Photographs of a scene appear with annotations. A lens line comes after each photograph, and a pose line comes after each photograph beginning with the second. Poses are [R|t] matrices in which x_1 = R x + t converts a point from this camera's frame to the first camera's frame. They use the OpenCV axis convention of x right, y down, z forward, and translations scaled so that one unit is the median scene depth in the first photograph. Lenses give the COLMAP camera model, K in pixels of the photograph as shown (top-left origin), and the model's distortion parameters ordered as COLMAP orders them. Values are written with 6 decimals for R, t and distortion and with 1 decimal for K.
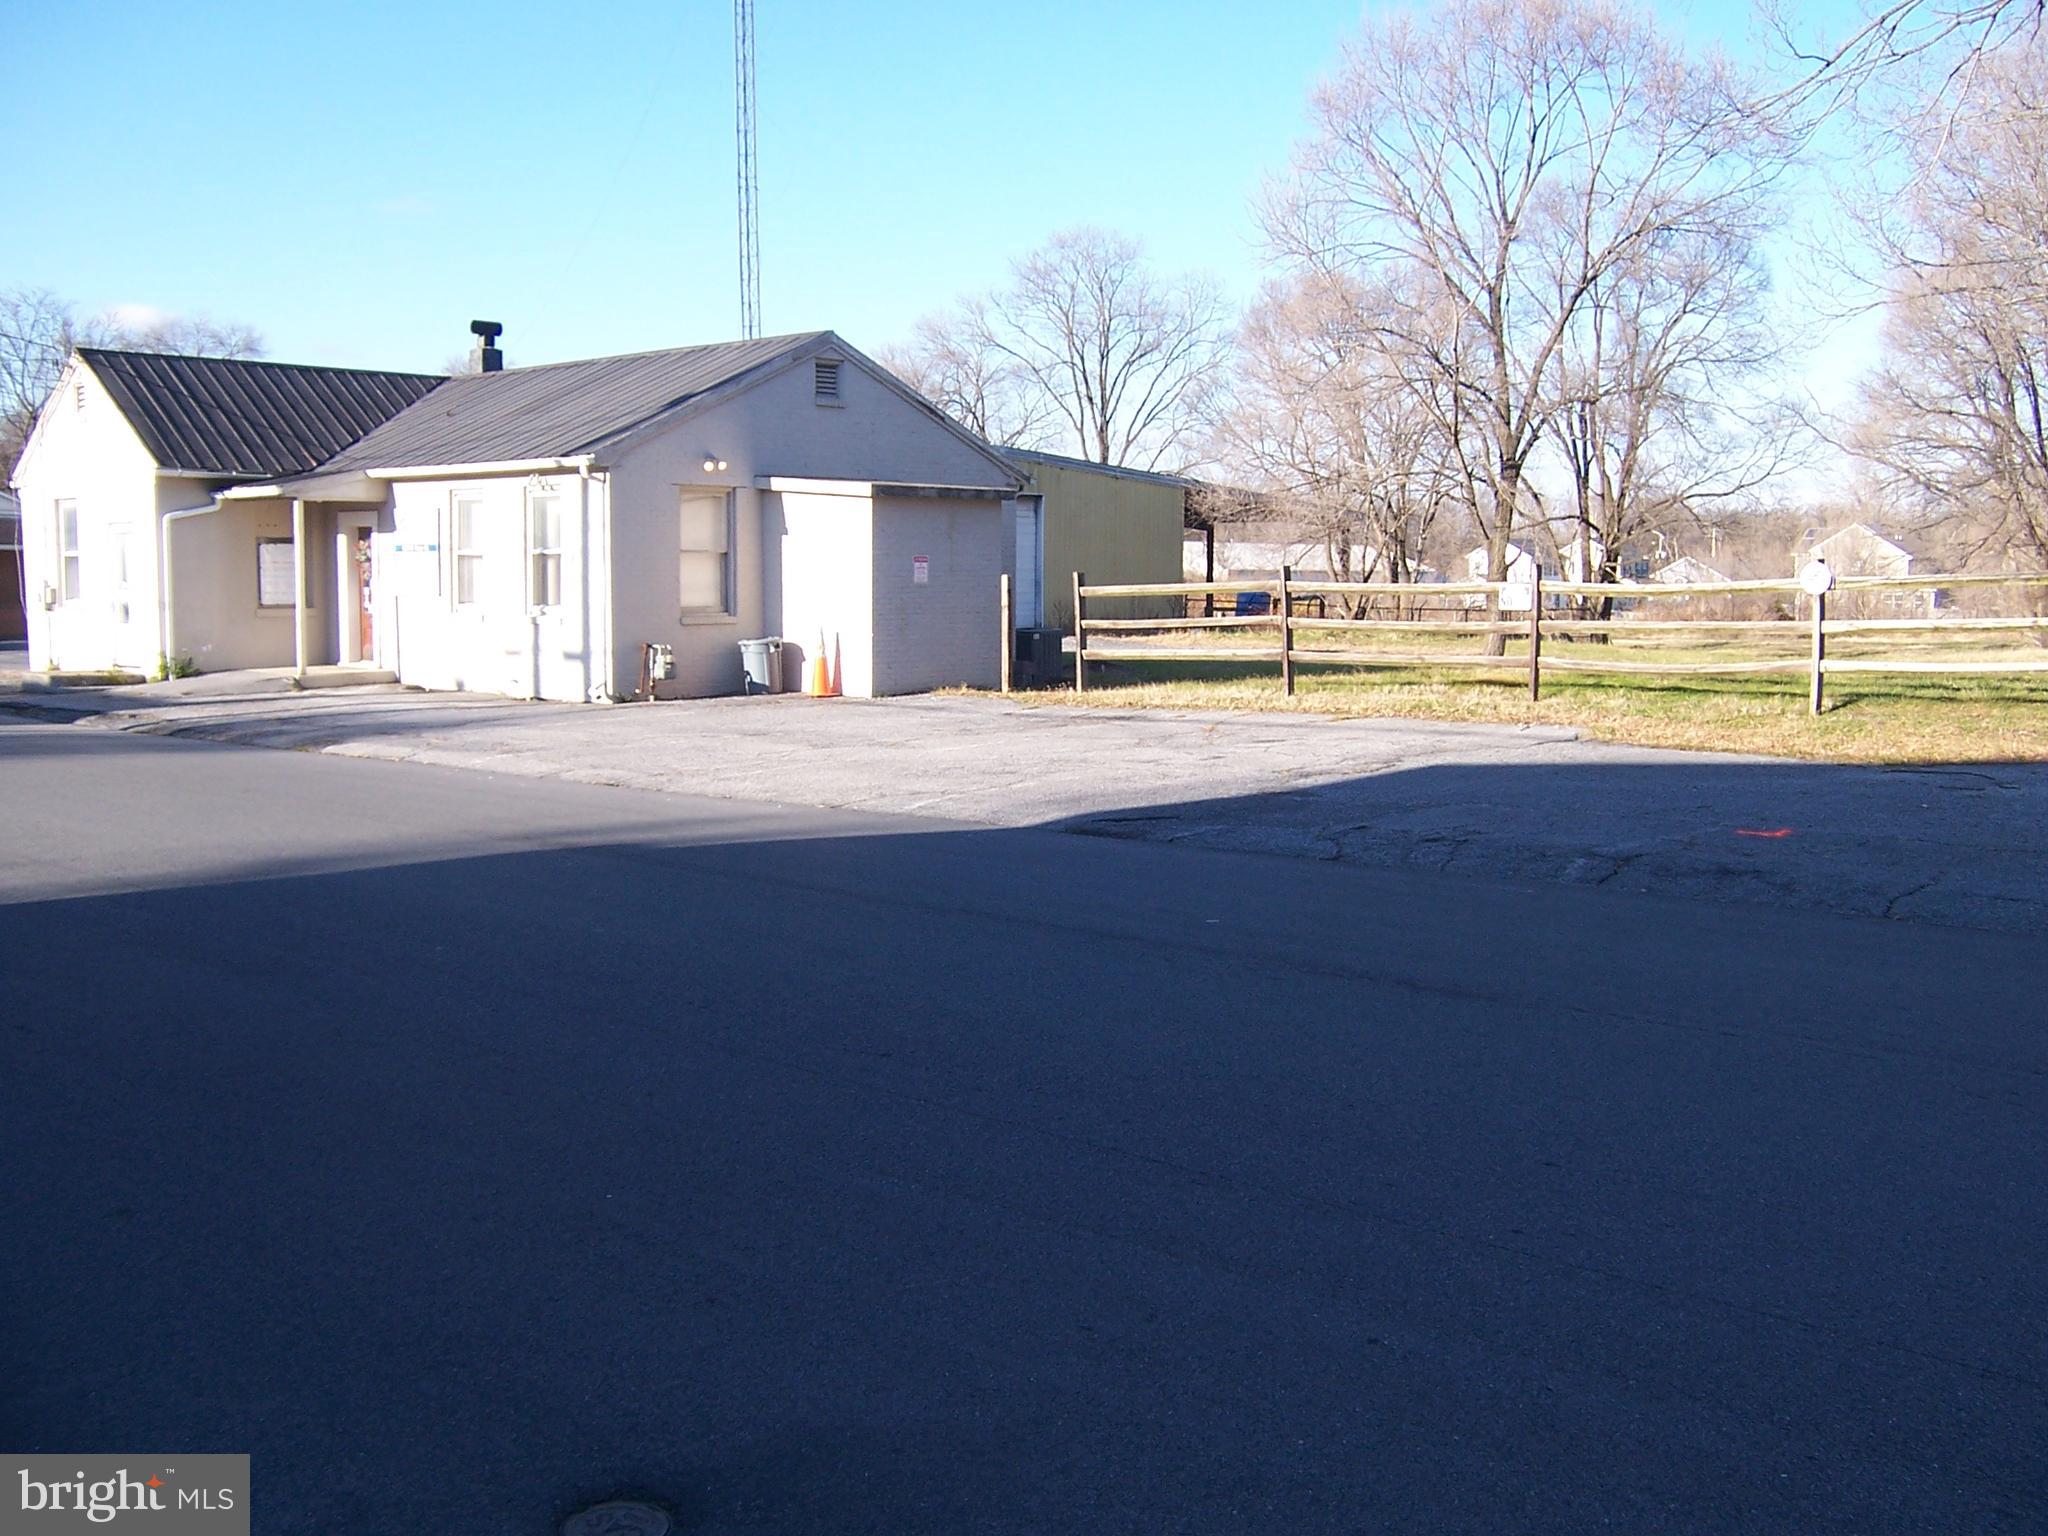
lens RADIAL K [[2027.4, 0, 1064.1], [0, 2027.4, 765.3], [0, 0, 1]] dist [-0.148751, 0.244395]
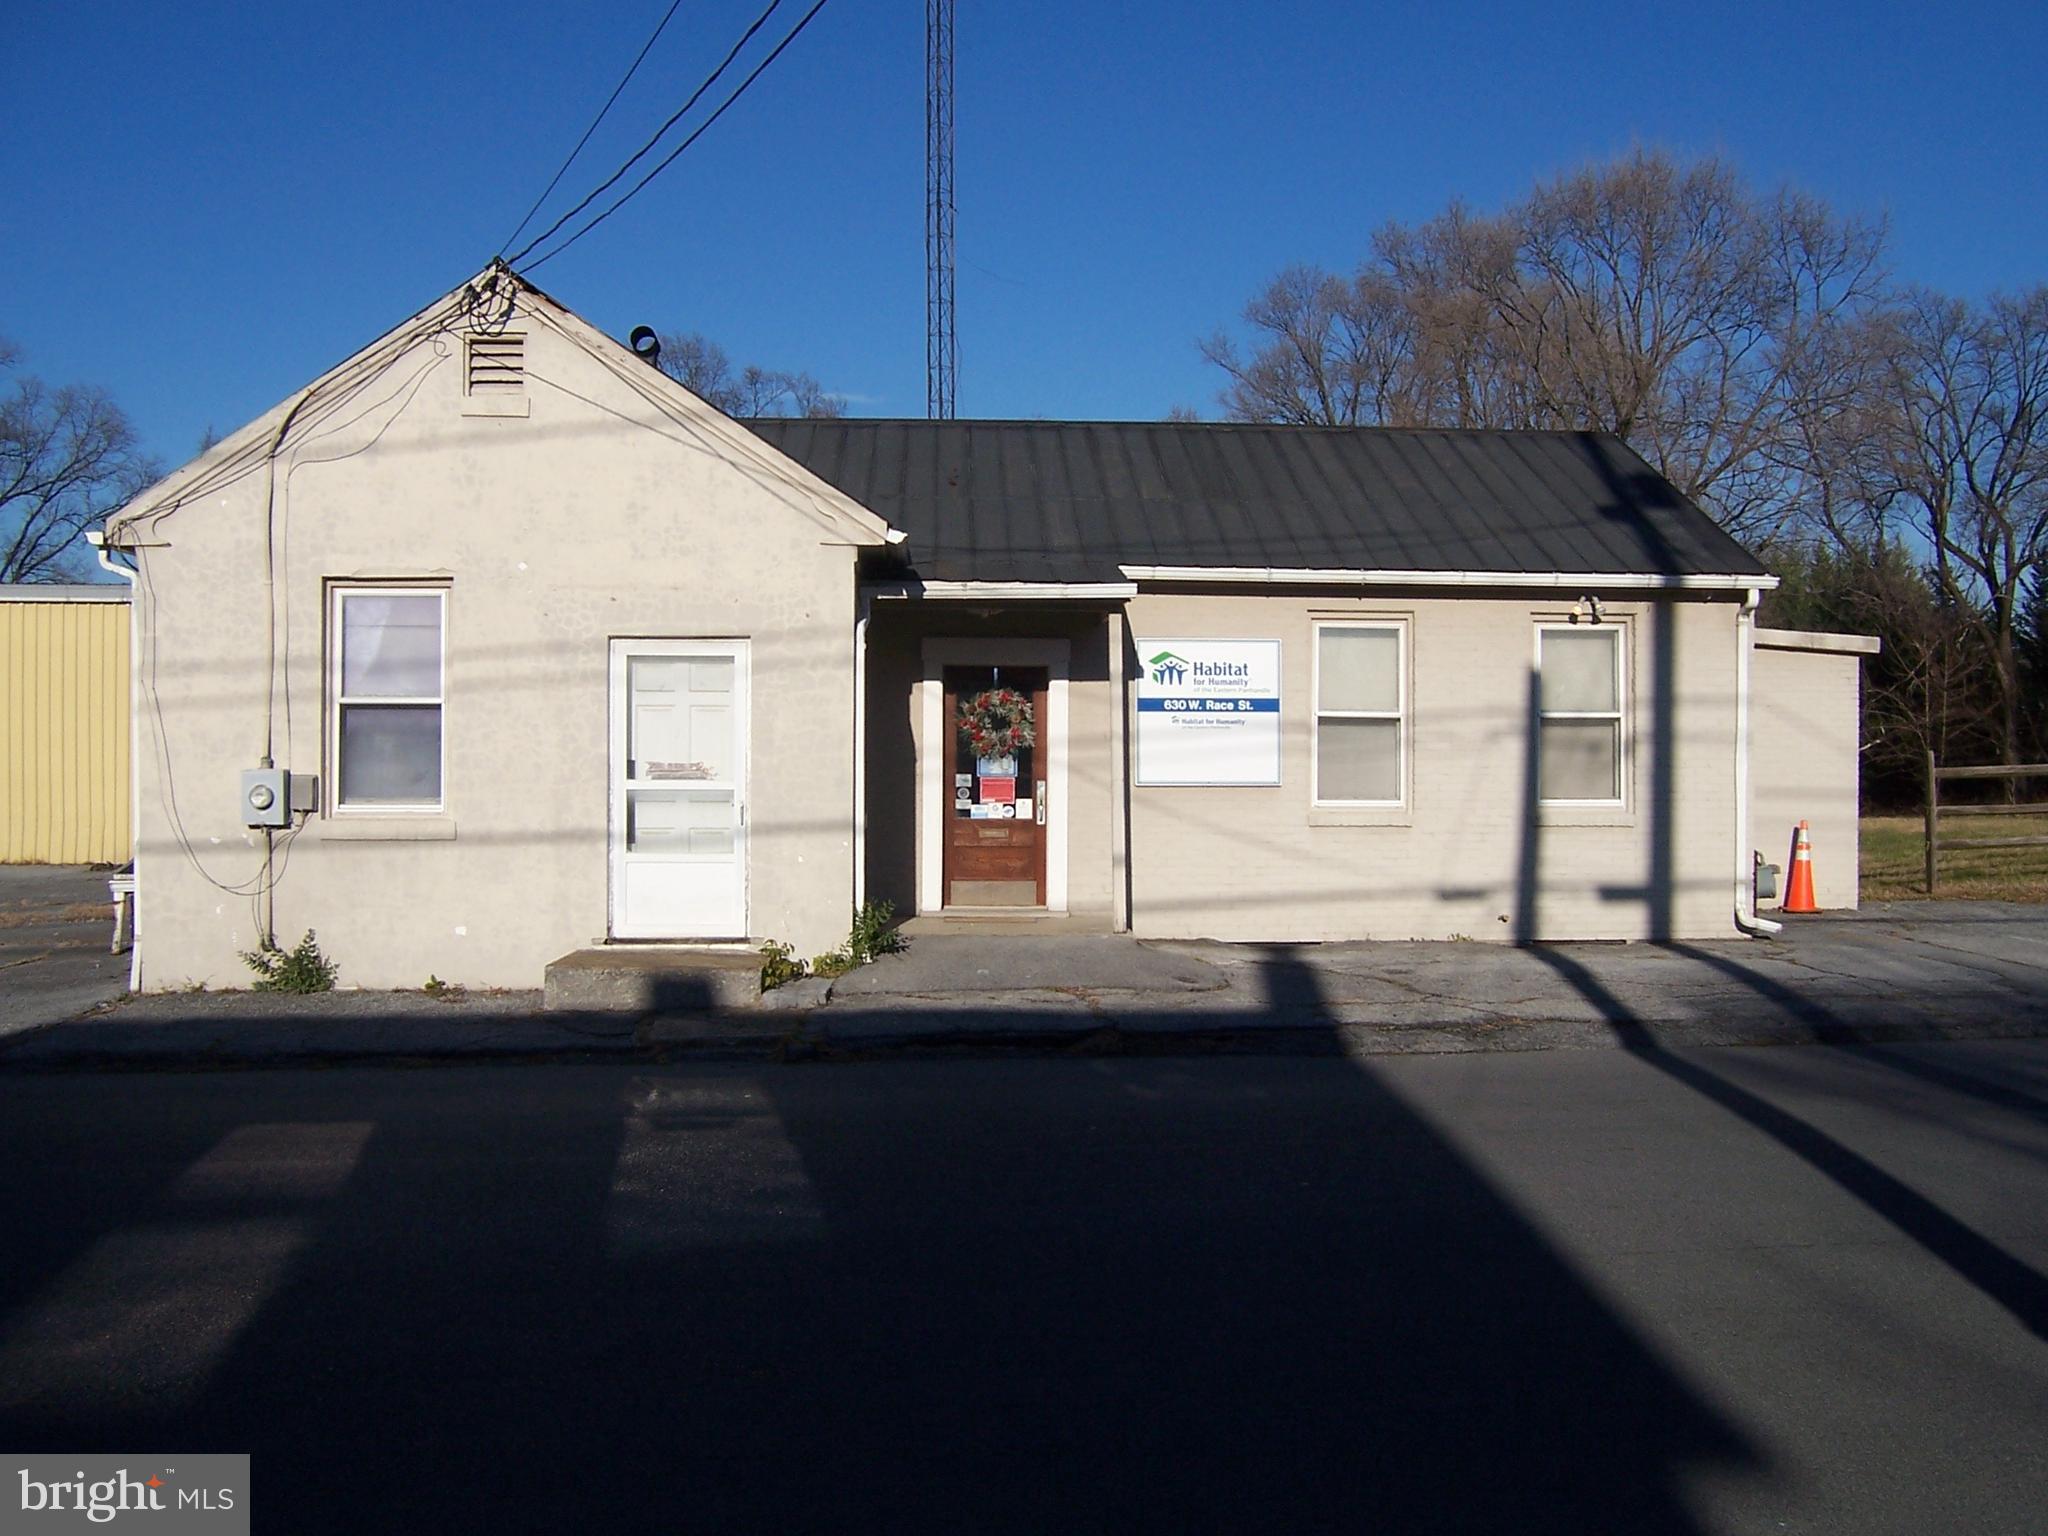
lens RADIAL K [[2027.4, 0, 1064.1], [0, 2027.4, 765.3], [0, 0, 1]] dist [-0.148751, 0.244395]
pose [[0.682496, -0.003046, 0.730883, -0.830529], [0.072862, 0.995294, -0.063890, -0.059214], [-0.727249, 0.096858, 0.679506, 0.662992]]
